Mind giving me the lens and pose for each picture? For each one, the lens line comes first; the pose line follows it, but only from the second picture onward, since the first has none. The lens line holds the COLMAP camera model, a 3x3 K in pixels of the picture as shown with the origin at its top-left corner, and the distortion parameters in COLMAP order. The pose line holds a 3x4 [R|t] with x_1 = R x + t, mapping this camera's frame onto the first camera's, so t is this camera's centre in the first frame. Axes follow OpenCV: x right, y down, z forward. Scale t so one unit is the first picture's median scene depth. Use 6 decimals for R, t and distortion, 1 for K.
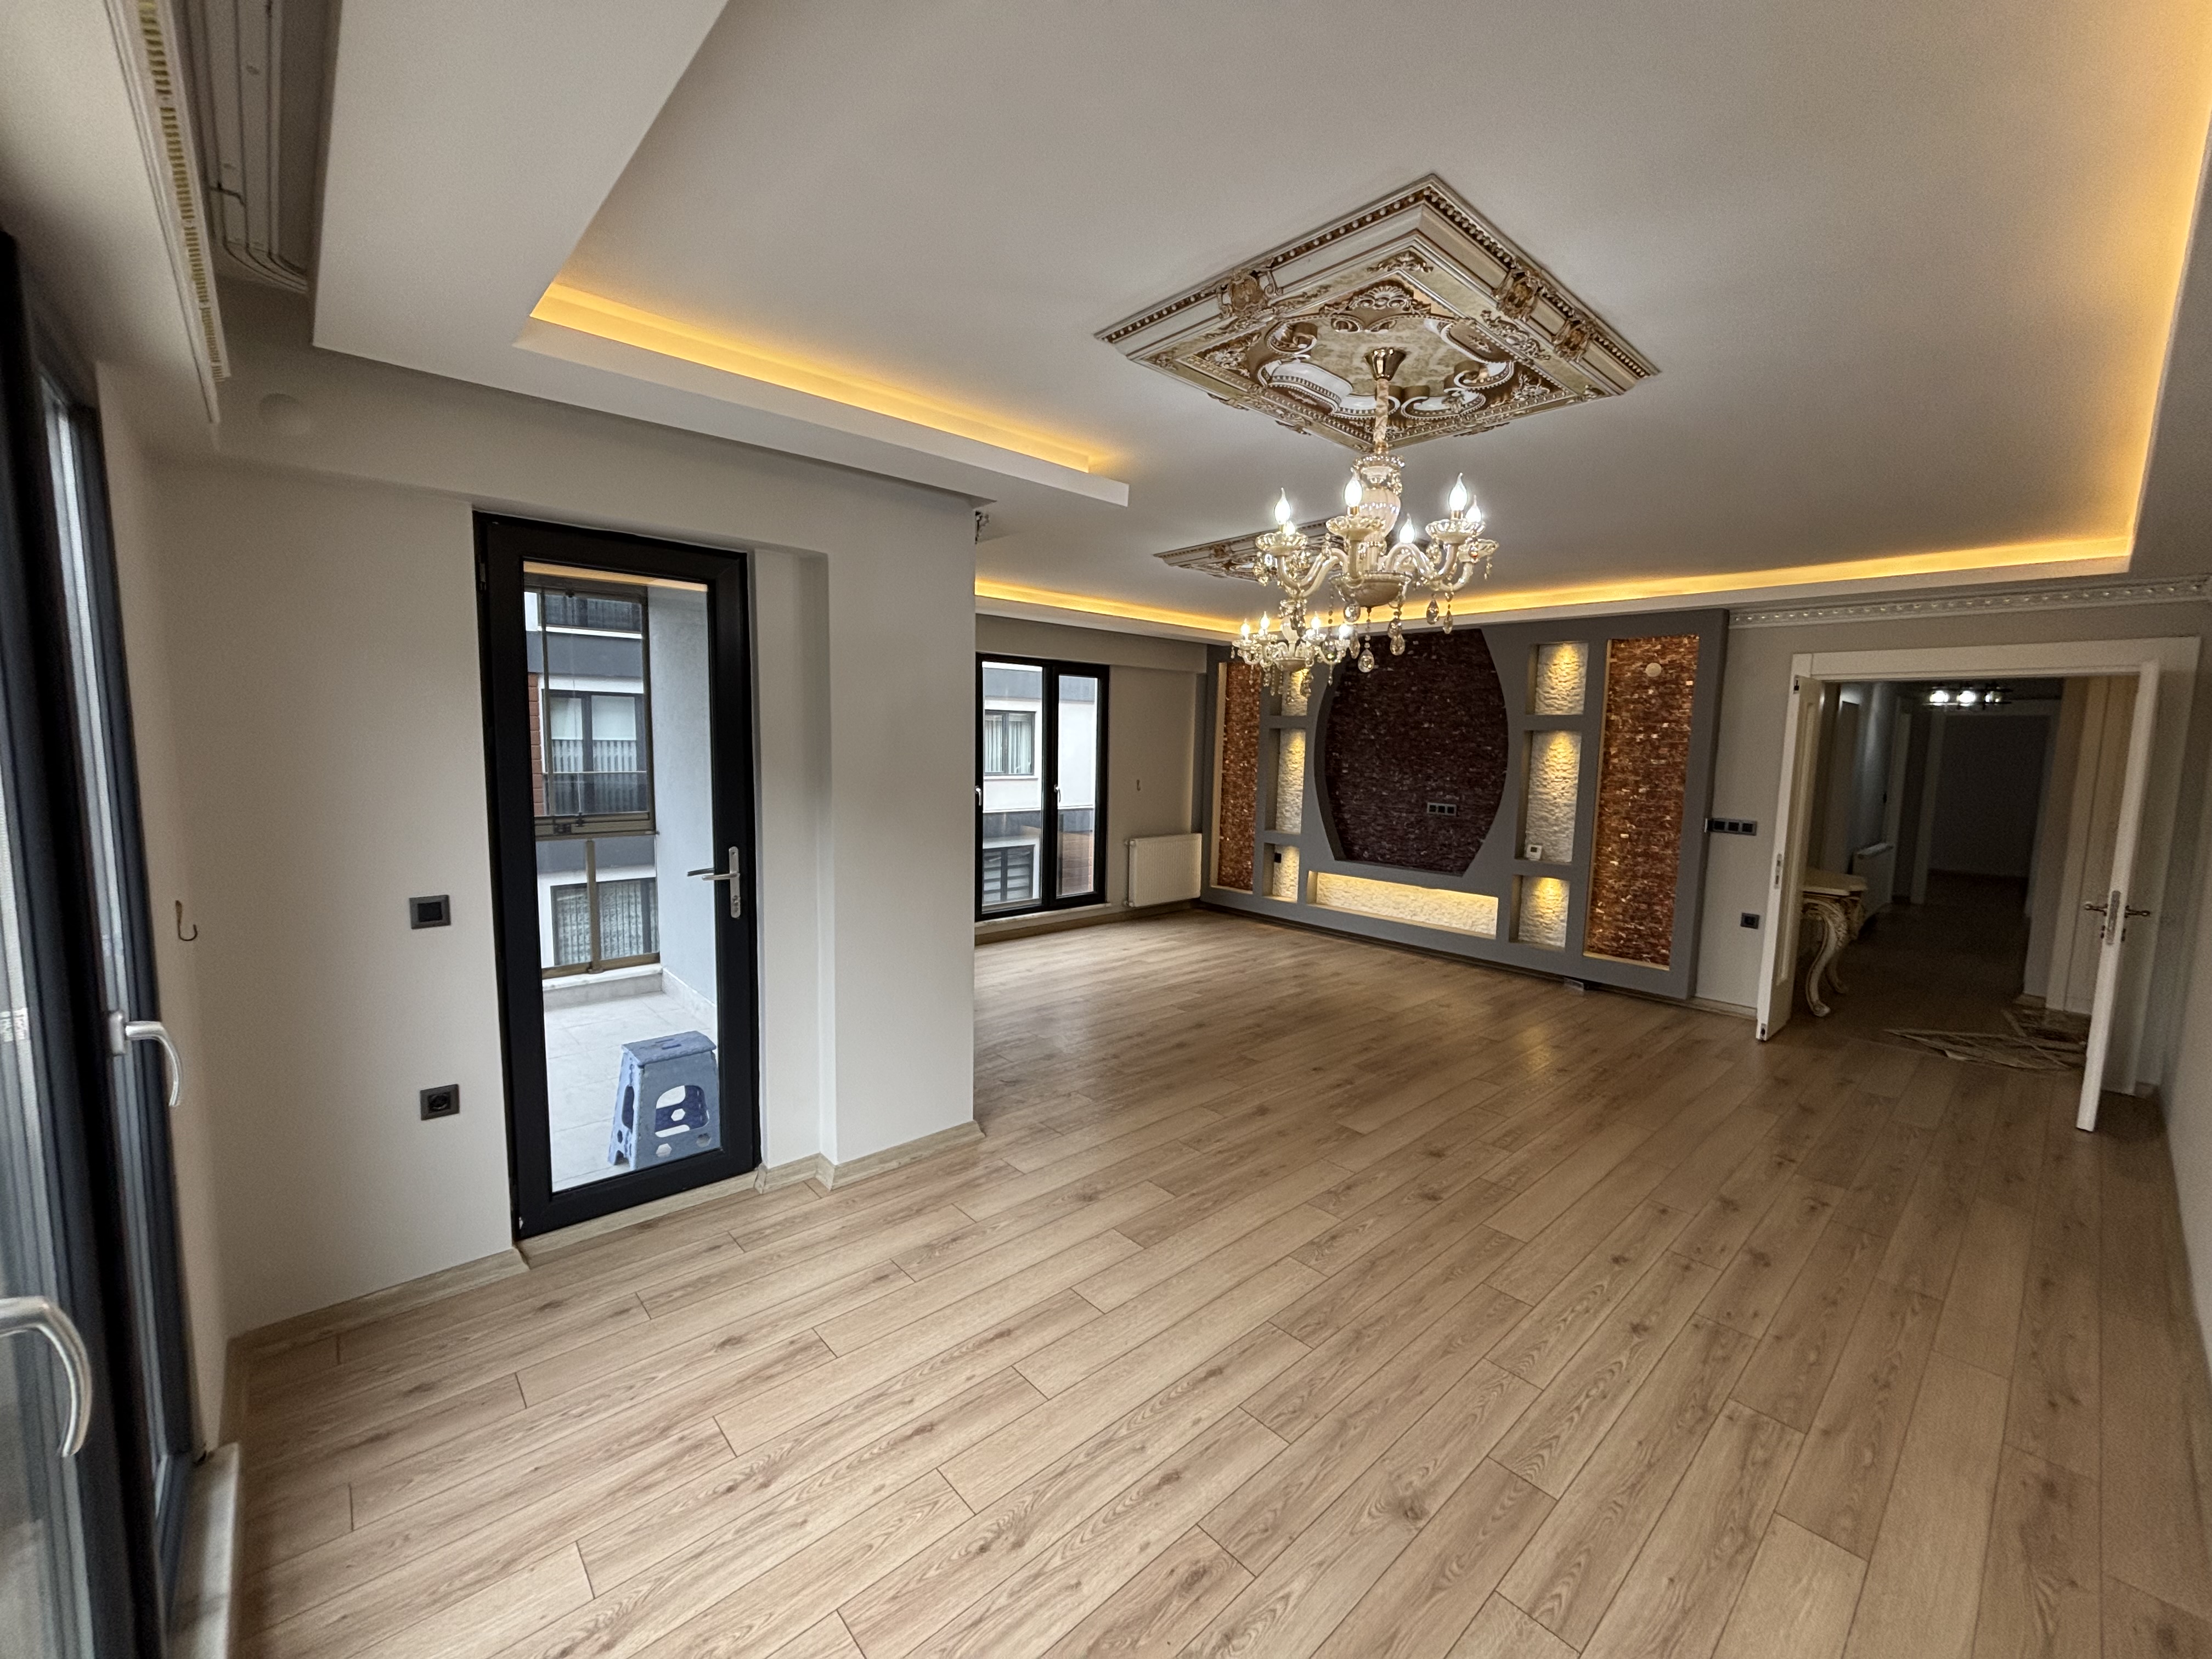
lens RADIAL K [[875.9, 0, 1106.0], [0, 875.9, 829.5], [0, 0, 1]] dist [-0.001560, -0.000324]
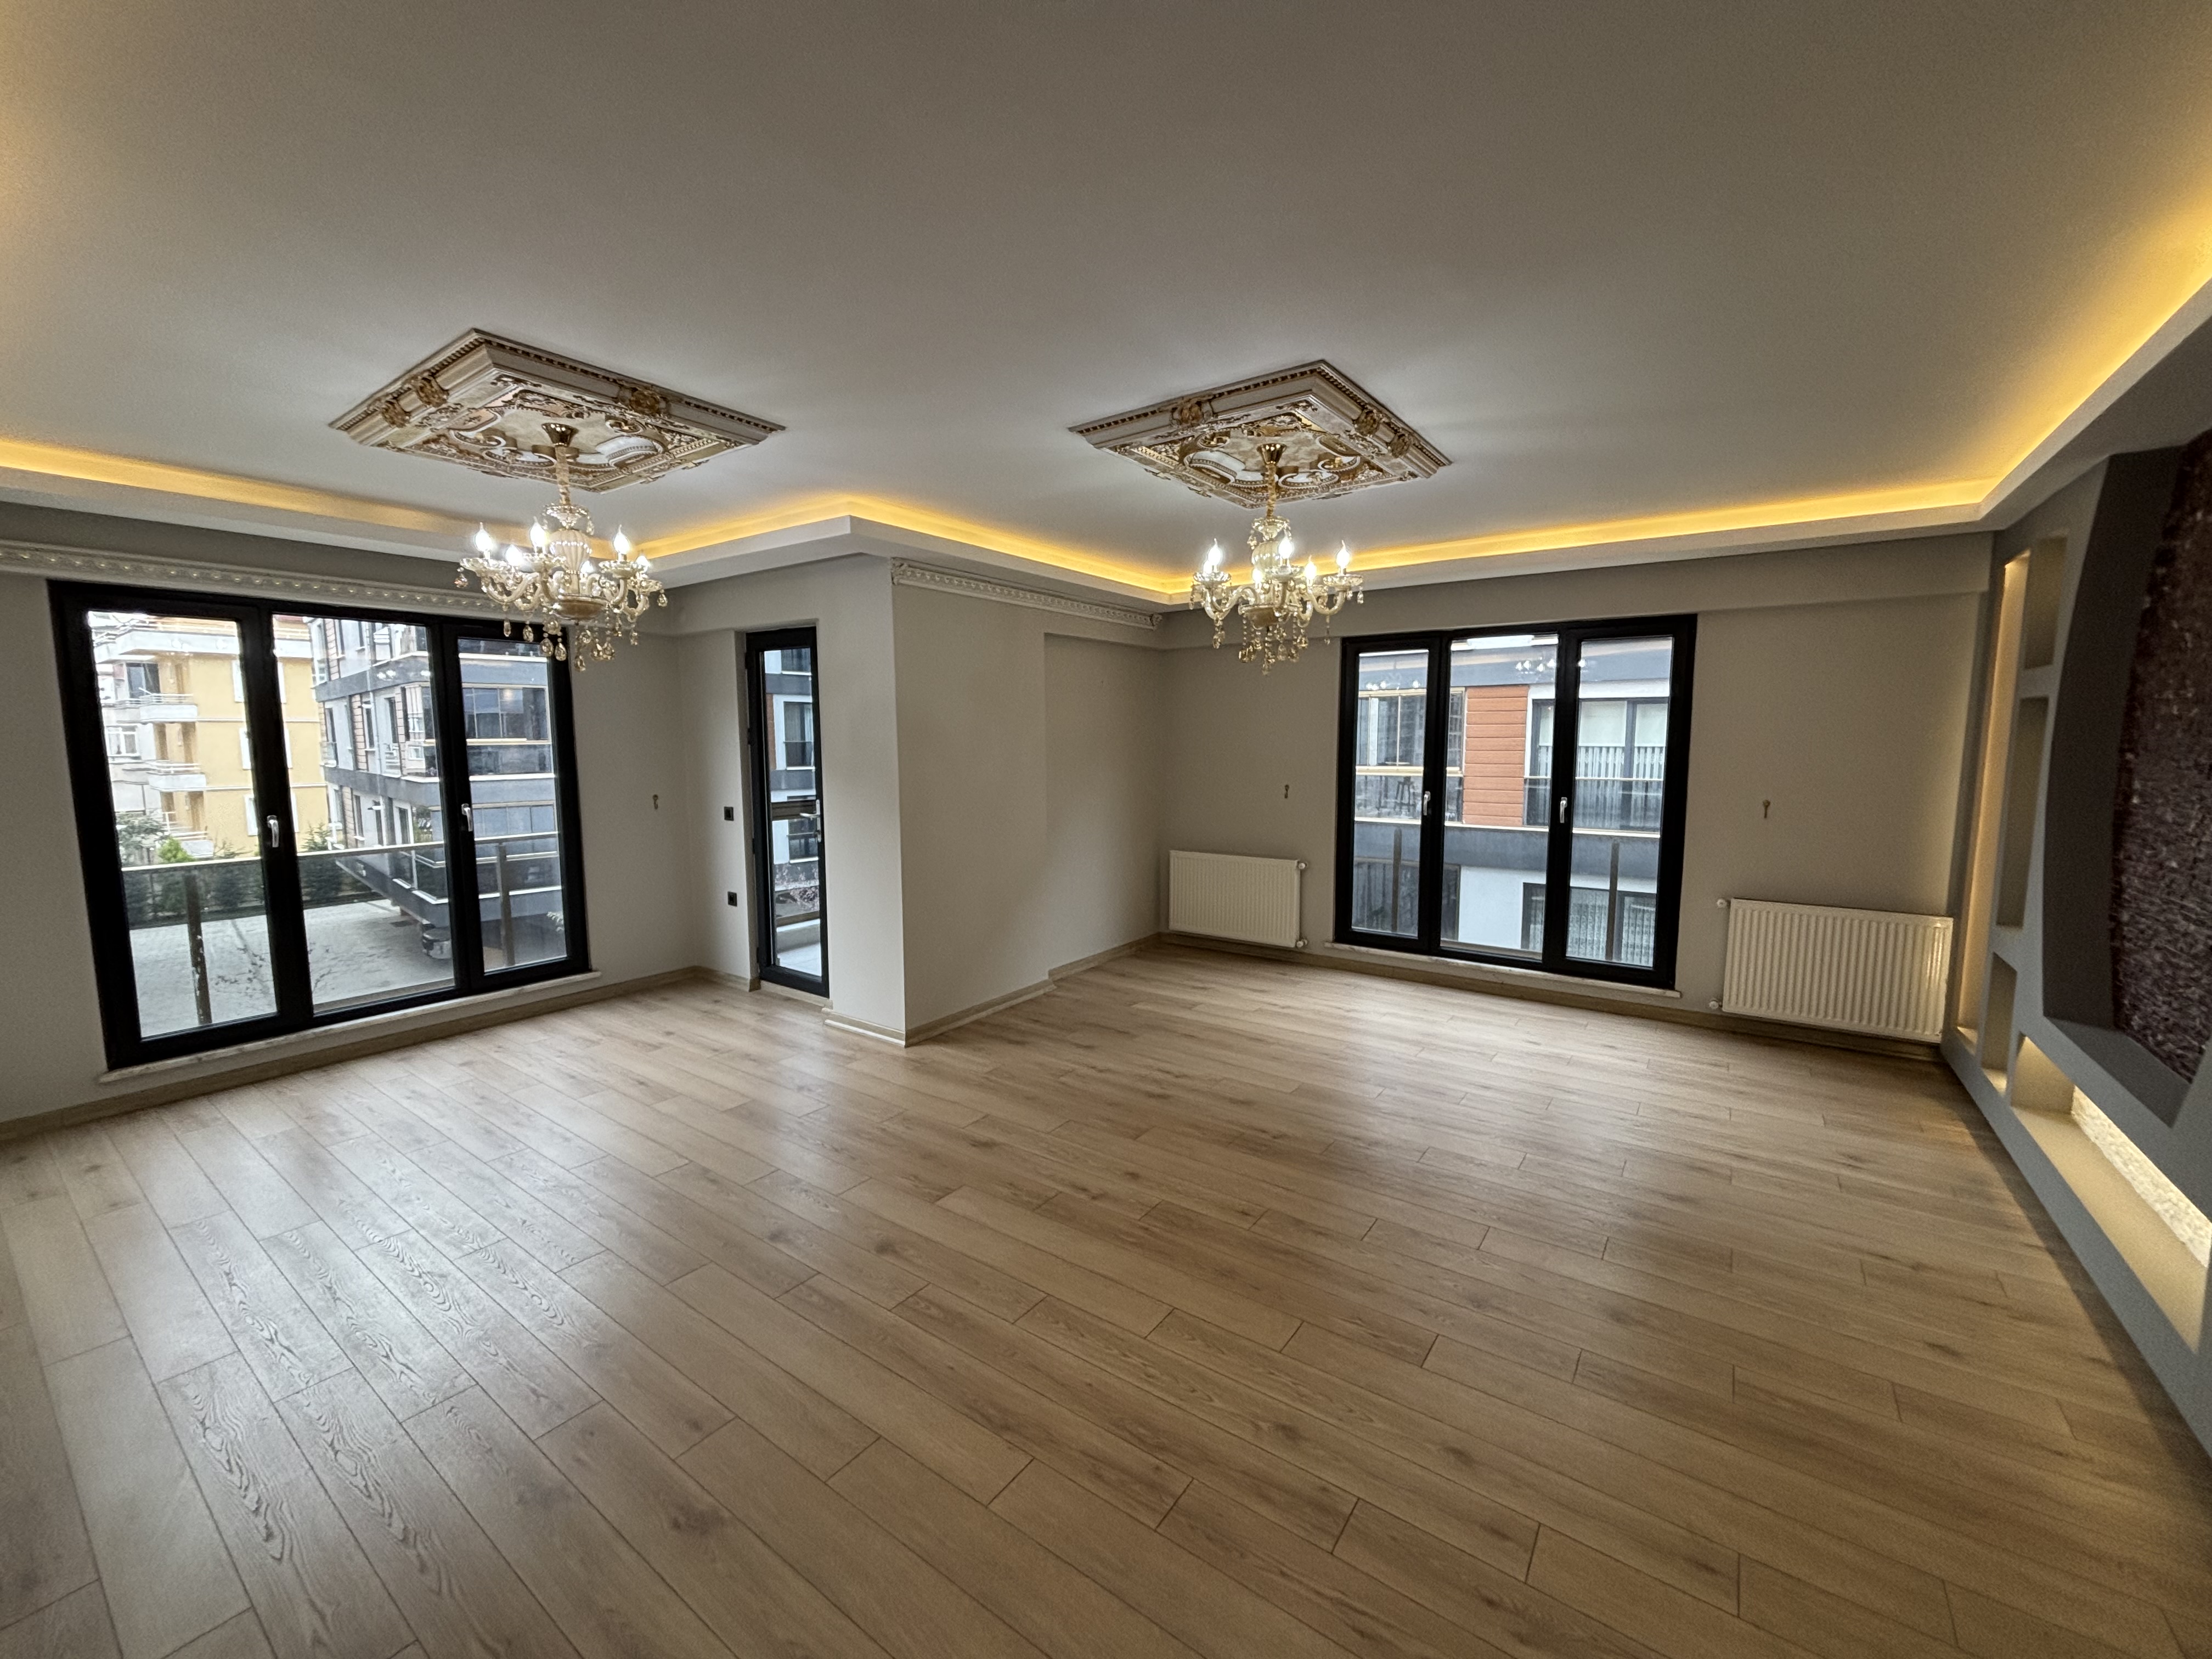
lens RADIAL K [[891.5, 0, 1106.0], [0, 891.5, 829.5], [0, 0, 1]] dist [0.014229, -0.000062]
pose [[0.218584, 0.084565, -0.972147, 0.721379], [-0.096457, 0.993231, 0.064711, -0.046730], [0.971039, 0.079625, 0.225261, 0.603205]]
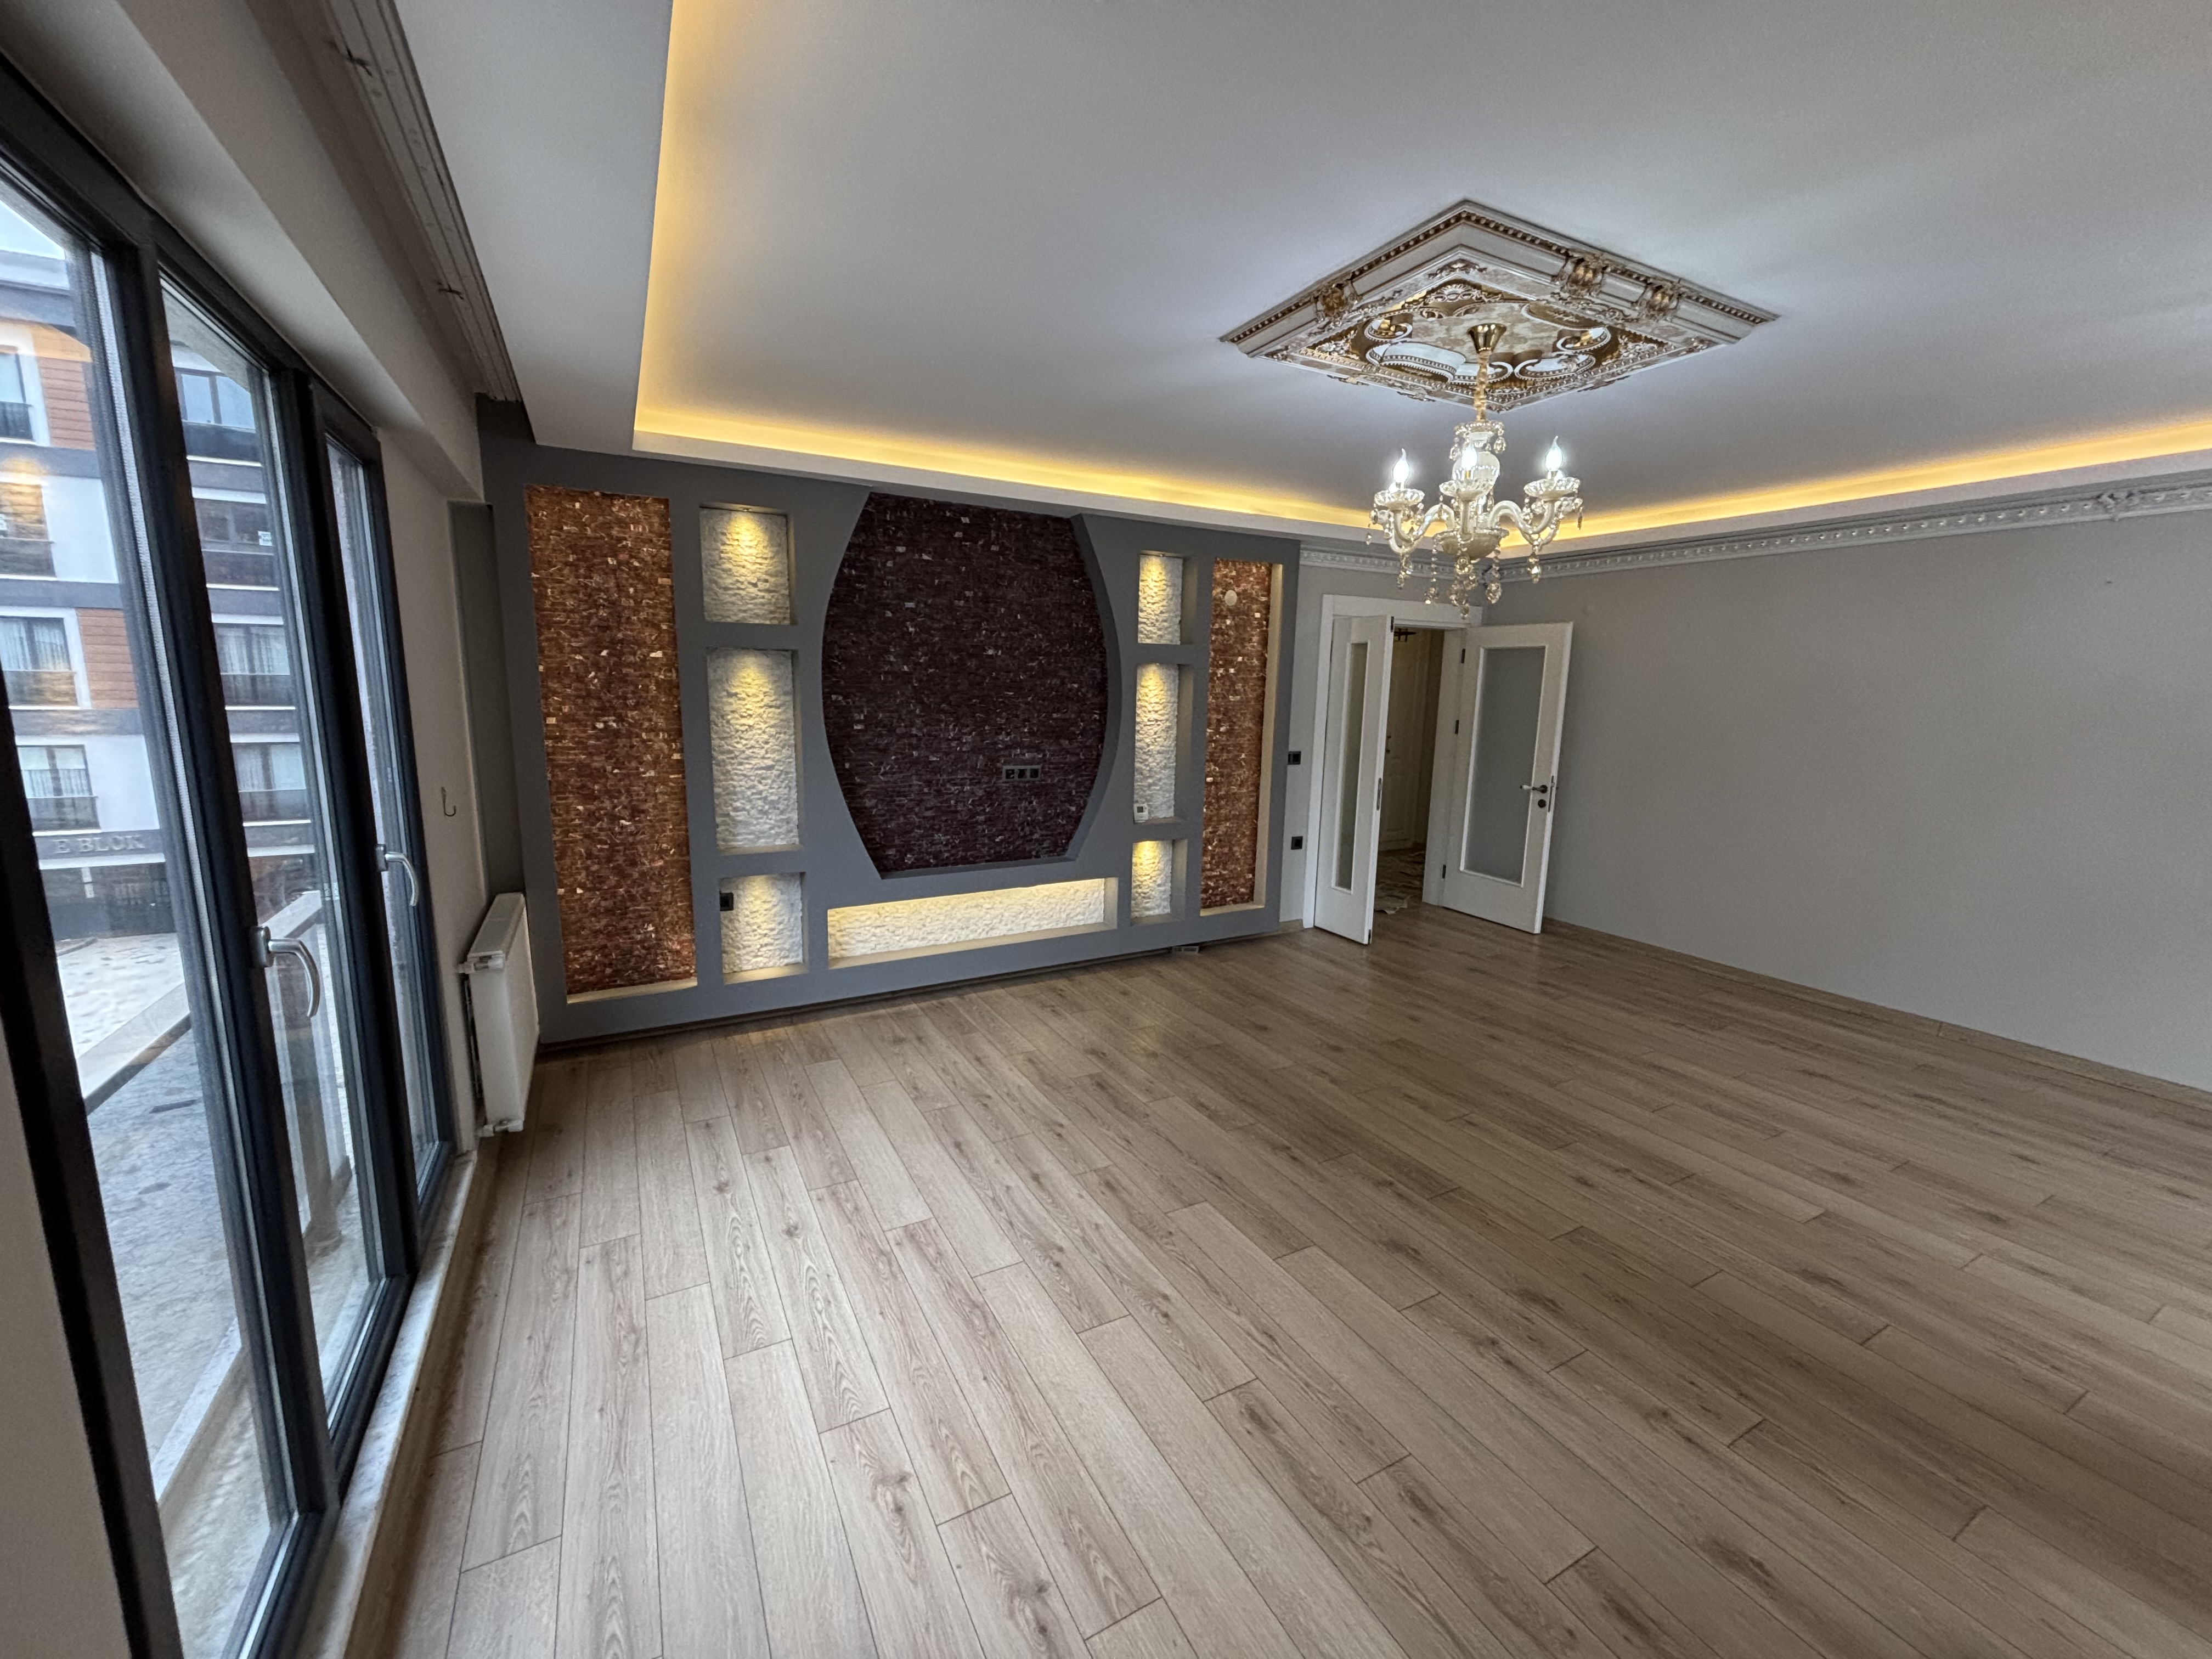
lens RADIAL K [[875.9, 0, 1106.0], [0, 875.9, 829.5], [0, 0, 1]] dist [-0.001560, -0.000324]
pose [[0.232399, -0.176923, 0.956394, -0.333156], [0.090158, 0.983001, 0.159937, -0.100655], [-0.968433, 0.049058, 0.244400, 0.902947]]
